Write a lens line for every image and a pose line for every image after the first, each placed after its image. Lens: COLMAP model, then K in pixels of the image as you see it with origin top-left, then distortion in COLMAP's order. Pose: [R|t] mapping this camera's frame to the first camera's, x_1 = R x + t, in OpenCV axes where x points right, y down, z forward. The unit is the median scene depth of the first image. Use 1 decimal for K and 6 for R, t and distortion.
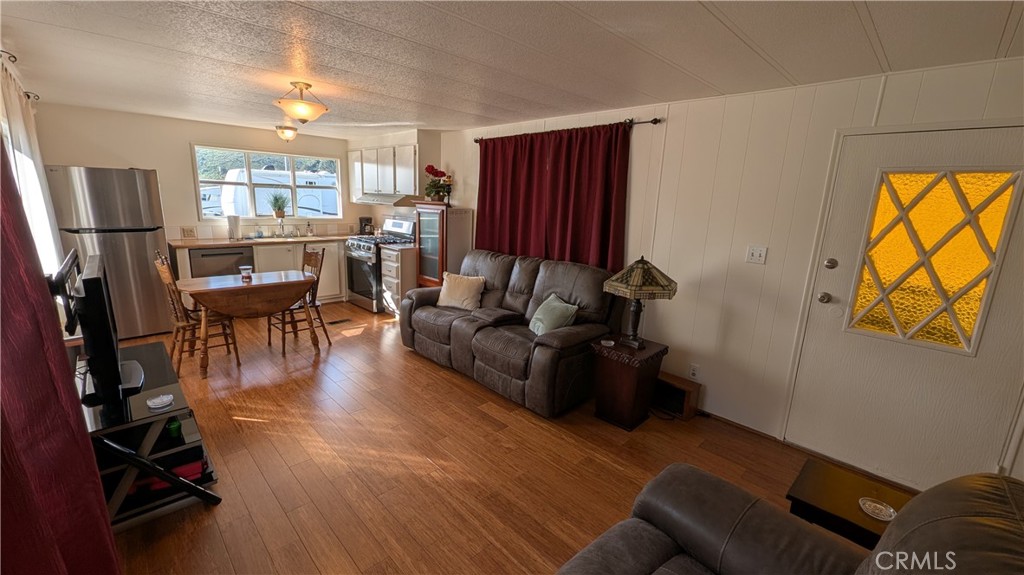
lens RADIAL K [[420.1, 0, 512.2], [0, 420.1, 287.8], [0, 0, 1]] dist [0.003473, -0.001281]
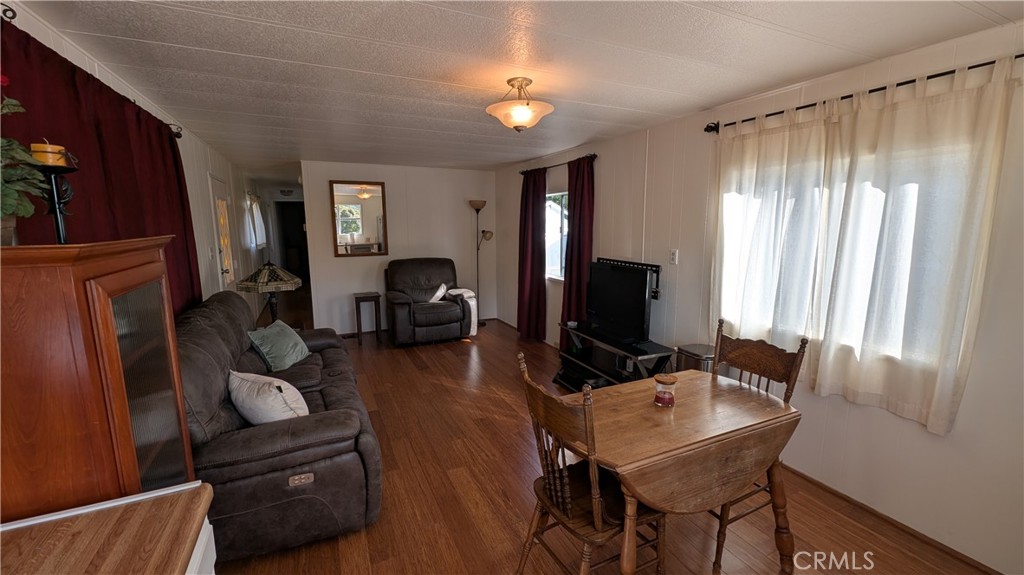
lens RADIAL K [[420.1, 0, 517.8], [0, 420.1, 291.9], [0, 0, 1]] dist [0.003473, -0.001281]
pose [[-0.944833, -0.087982, 0.315515, -0.523471], [0.037048, 0.928364, 0.369821, -0.275276], [-0.325450, 0.361108, -0.873890, 1.216001]]
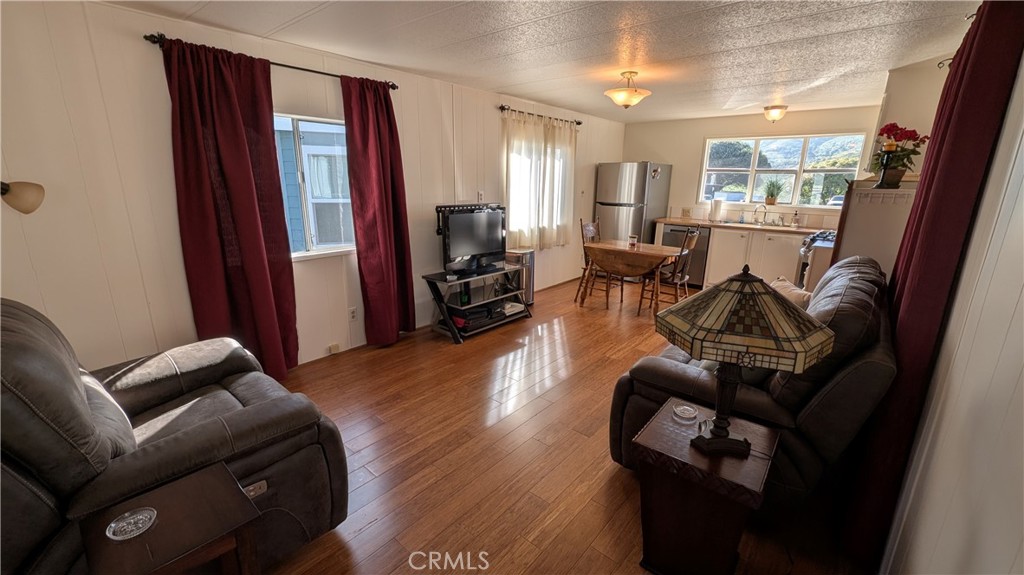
lens RADIAL K [[420.1, 0, 514.1], [0, 420.1, 289.1], [0, 0, 1]] dist [0.003473, -0.001281]
pose [[0.092662, 0.221978, -0.970639, 0.472203], [-0.223194, 0.954657, 0.197015, -0.054590], [0.970360, 0.198385, 0.138005, 0.442711]]
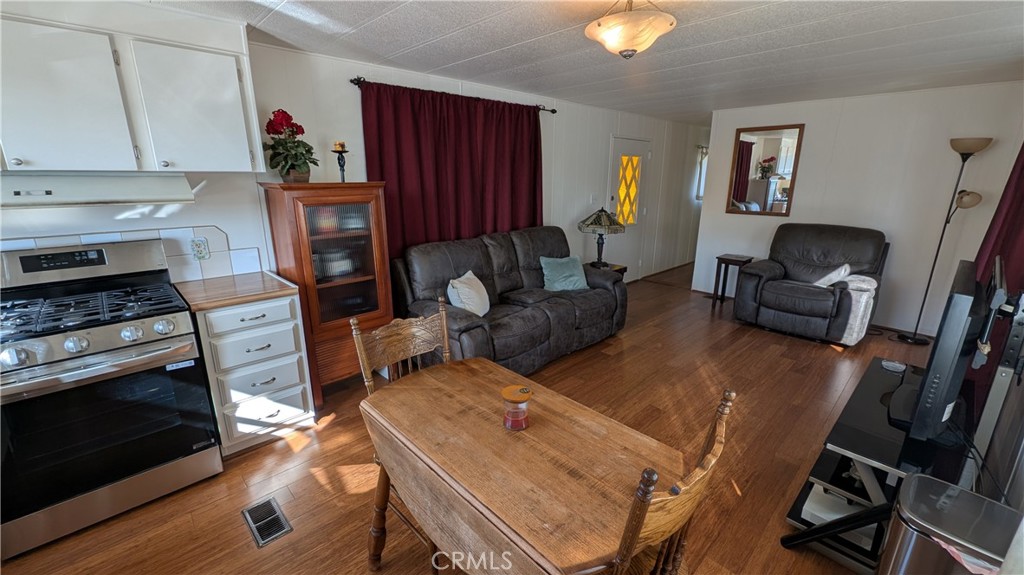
lens RADIAL K [[420.1, 0, 511.5], [0, 420.1, 291.7], [0, 0, 1]] dist [0.003473, -0.001281]
pose [[0.010262, -0.305410, 0.952166, -0.803316], [0.209368, 0.931766, 0.296610, -0.199808], [-0.977783, 0.196309, 0.073505, 0.810989]]
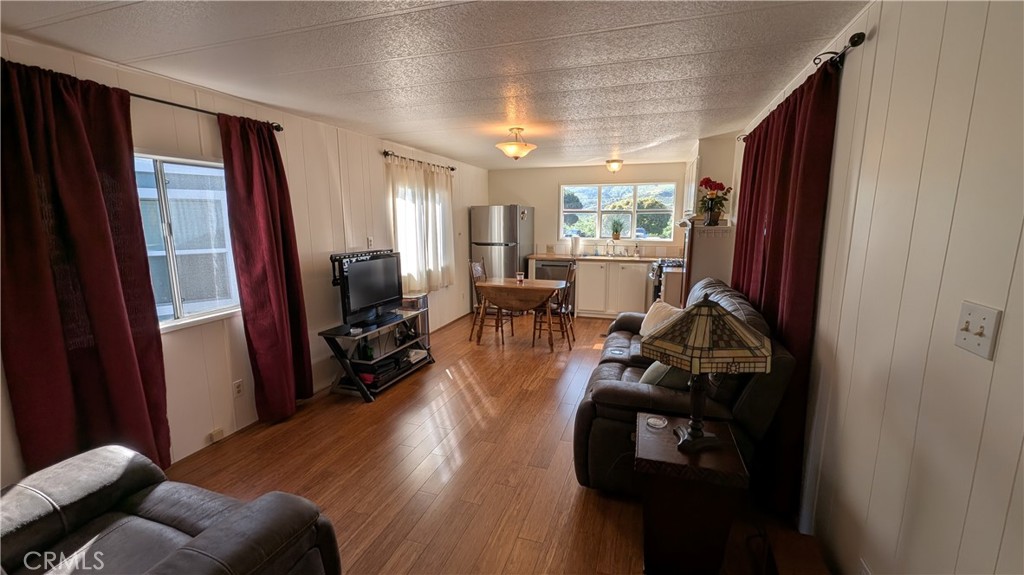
lens RADIAL K [[420.1, 0, 513.7], [0, 420.1, 288.0], [0, 0, 1]] dist [0.003473, -0.001281]
pose [[0.453515, 0.109764, -0.884464, 0.447712], [-0.170992, 0.984667, 0.034522, -0.037267], [0.874692, 0.135580, 0.465330, 0.316057]]
